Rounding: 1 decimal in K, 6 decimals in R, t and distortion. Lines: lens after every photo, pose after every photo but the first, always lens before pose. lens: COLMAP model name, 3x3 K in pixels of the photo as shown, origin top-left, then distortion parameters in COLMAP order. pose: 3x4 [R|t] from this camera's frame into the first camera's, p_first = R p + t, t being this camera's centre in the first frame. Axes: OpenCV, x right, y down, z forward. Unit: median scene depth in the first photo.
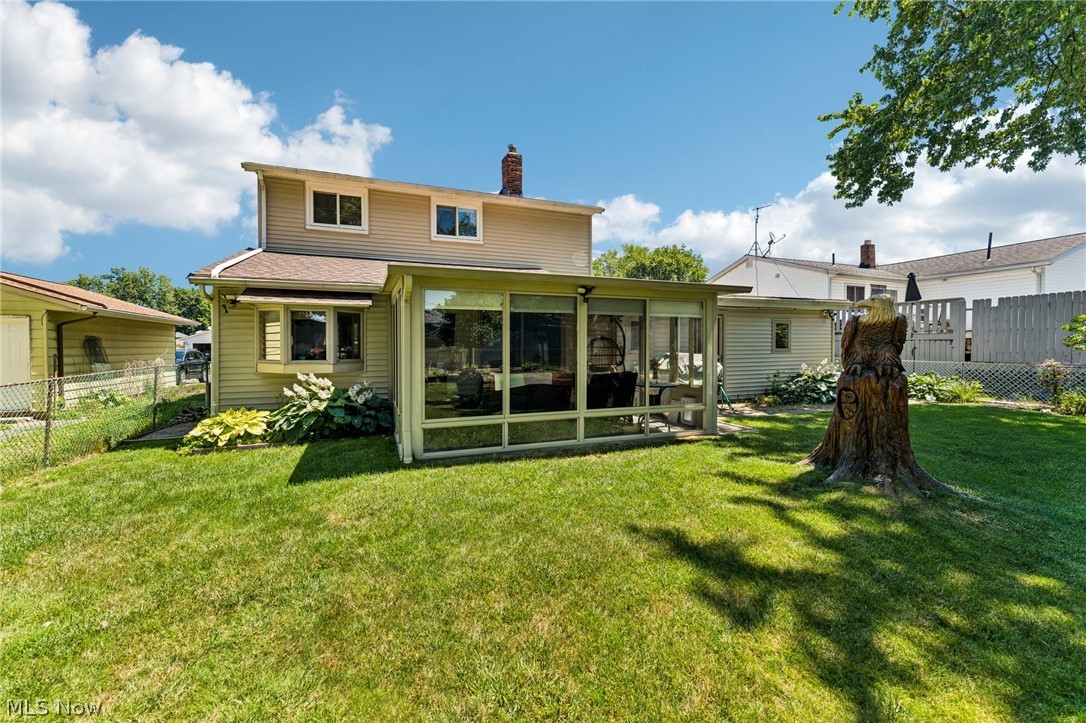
lens RADIAL K [[438.4, 0, 534.1], [0, 438.4, 353.1], [0, 0, 1]] dist [-0.003677, -0.000171]
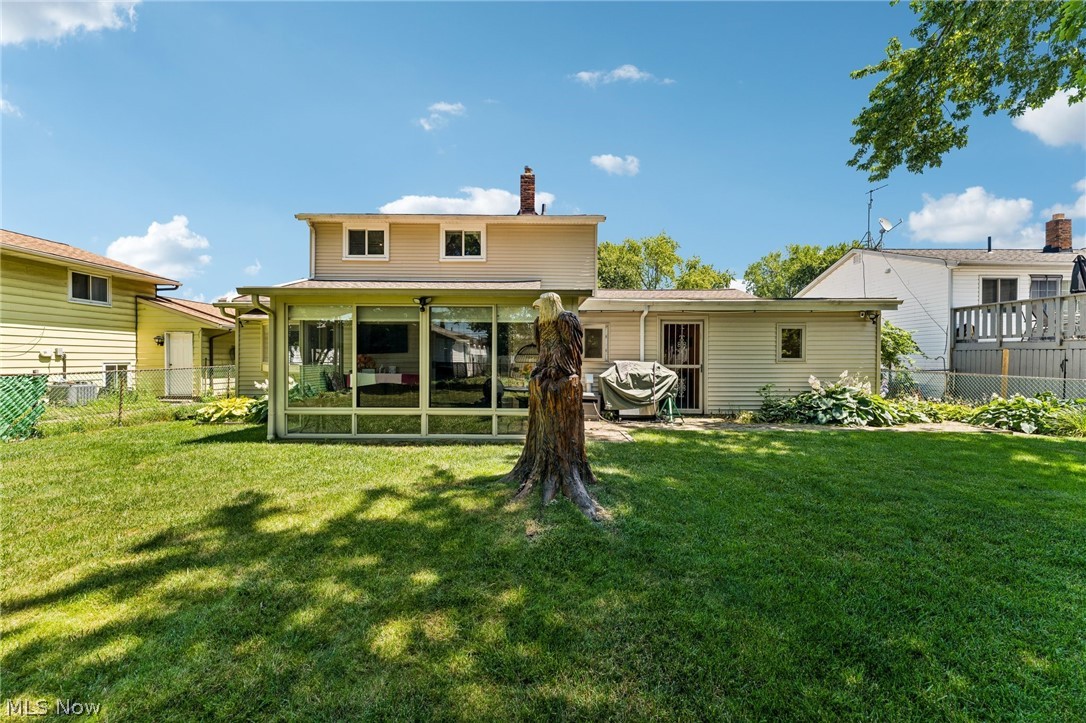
lens RADIAL K [[431.2, 0, 541.2], [0, 431.2, 361.9], [0, 0, 1]] dist [-0.000856, -0.000502]
pose [[0.934043, 0.010189, -0.357014, 0.449213], [-0.012999, 0.999901, -0.005470, 0.008448], [0.356923, 0.009750, 0.934083, 0.045220]]
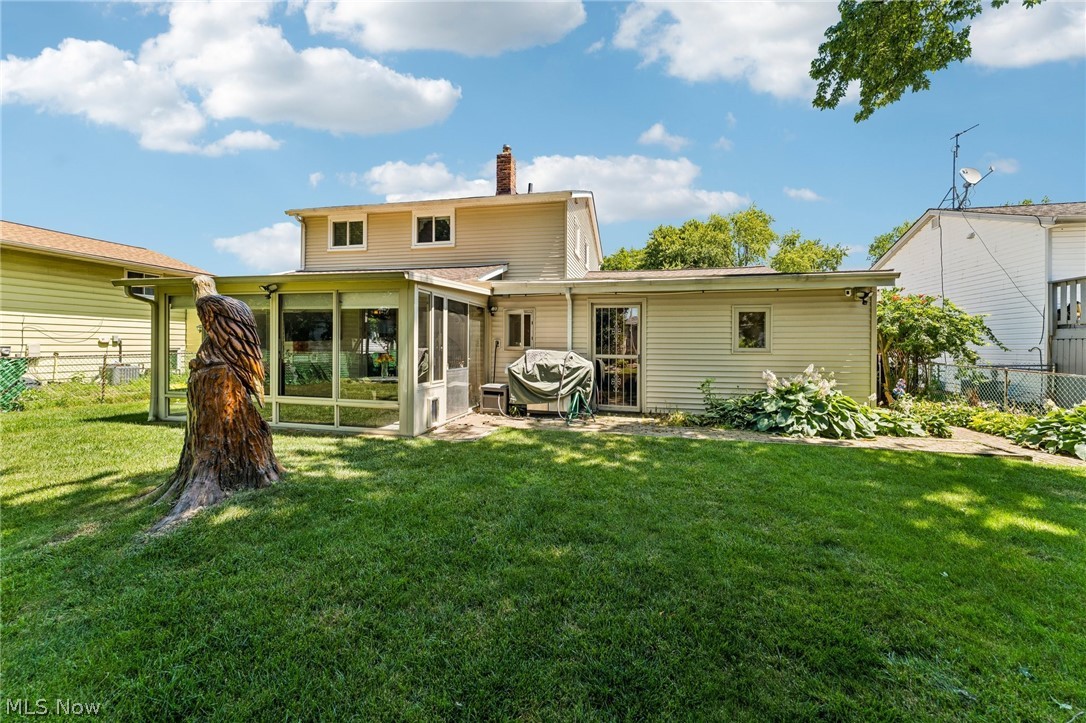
lens RADIAL K [[439.4, 0, 537.9], [0, 439.4, 346.7], [0, 0, 1]] dist [0.000037, 0.000022]
pose [[0.830104, 0.013331, -0.557449, 0.732216], [-0.021467, 0.999737, -0.008059, 0.000271], [0.557195, 0.018656, 0.830172, 0.251853]]
